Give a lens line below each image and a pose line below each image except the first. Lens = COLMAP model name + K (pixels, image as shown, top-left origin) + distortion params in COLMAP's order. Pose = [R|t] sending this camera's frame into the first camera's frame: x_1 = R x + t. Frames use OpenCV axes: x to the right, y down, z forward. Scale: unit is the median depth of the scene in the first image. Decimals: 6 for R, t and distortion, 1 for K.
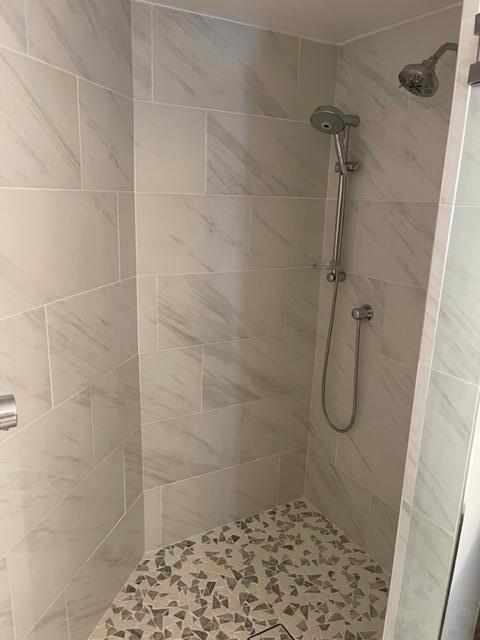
lens RADIAL K [[488.3, 0, 240.6], [0, 488.3, 315.4], [0, 0, 1]] dist [0.054981, -0.064513]
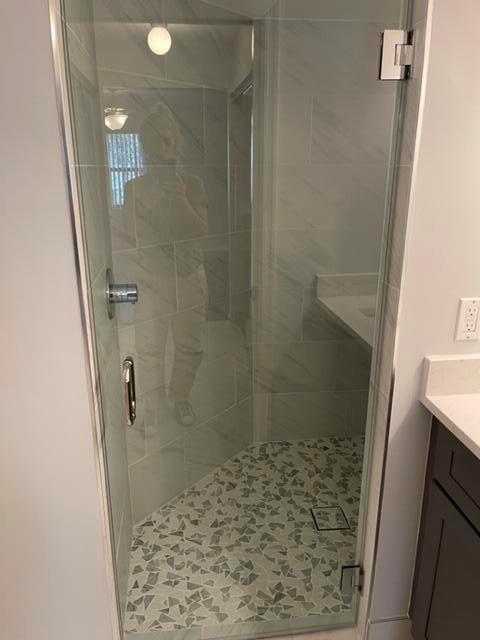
lens RADIAL K [[488.3, 0, 241.2], [0, 488.3, 319.3], [0, 0, 1]] dist [0.054981, -0.064513]
pose [[0.920440, 0.085076, -0.381514, 0.267453], [-0.063422, 0.995598, 0.069003, 0.067052], [0.385706, -0.039316, 0.921784, -0.228568]]
